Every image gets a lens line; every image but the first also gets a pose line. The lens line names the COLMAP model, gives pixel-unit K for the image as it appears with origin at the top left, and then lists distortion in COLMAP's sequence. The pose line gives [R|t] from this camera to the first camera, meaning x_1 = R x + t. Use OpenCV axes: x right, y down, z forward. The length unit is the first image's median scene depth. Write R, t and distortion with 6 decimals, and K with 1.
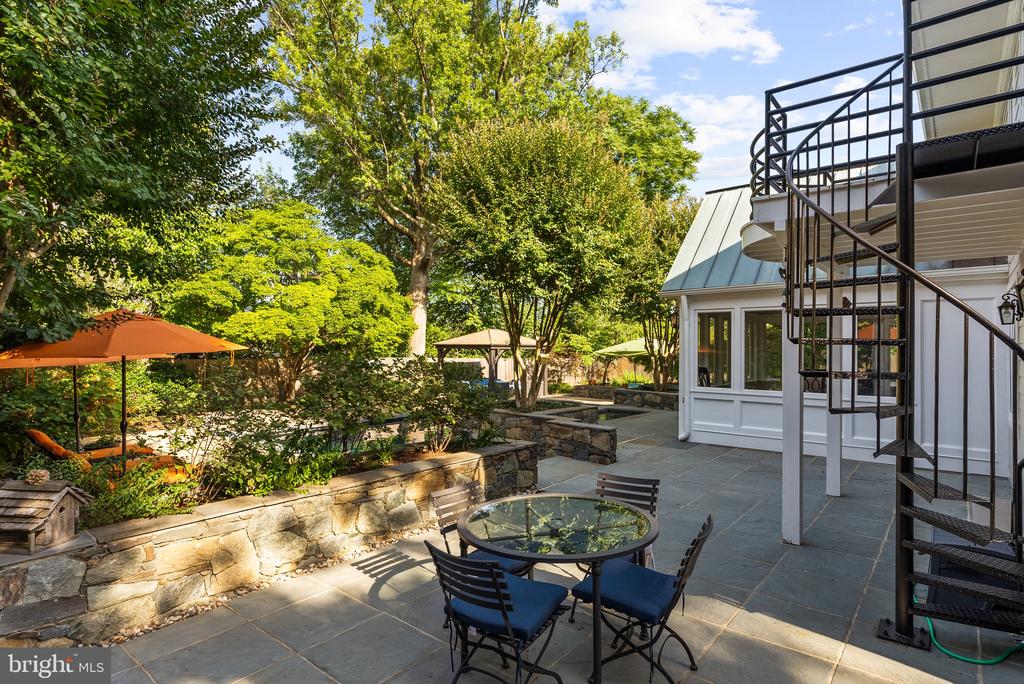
lens RADIAL K [[534.3, 0, 510.6], [0, 534.3, 350.5], [0, 0, 1]] dist [0.000096, -0.000004]
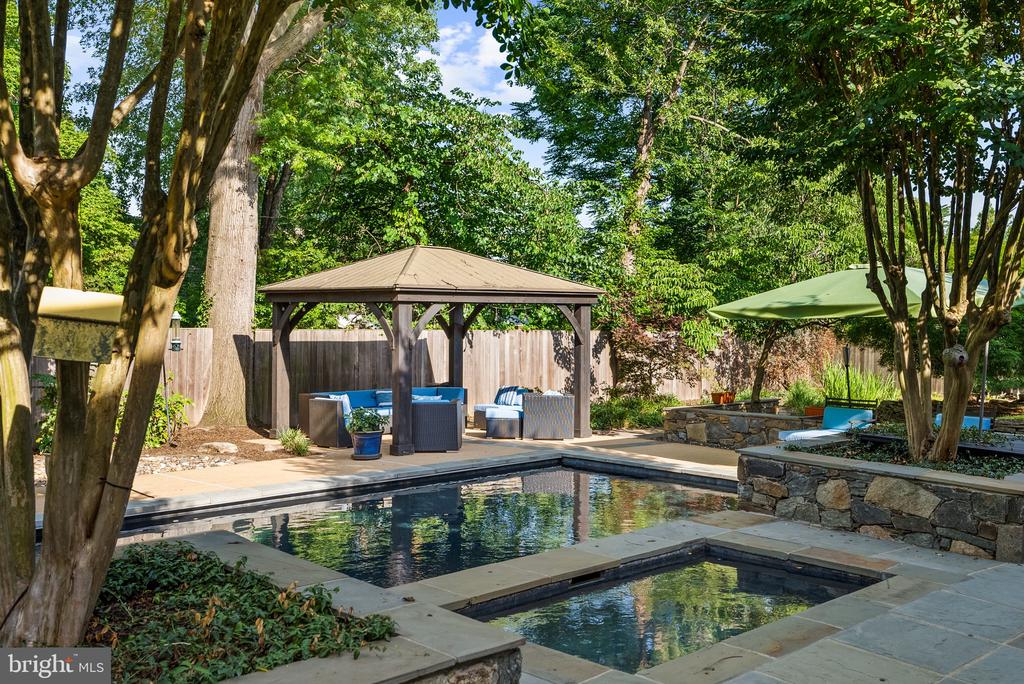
lens RADIAL K [[1021.2, 0, 513.4], [0, 1021.2, 335.5], [0, 0, 1]] dist [-0.001857, 0.000000]
pose [[0.993960, -0.002619, -0.109712, 0.098929], [0.004767, 0.999802, 0.019322, 0.005869], [0.109639, -0.019728, 0.993776, 0.362302]]
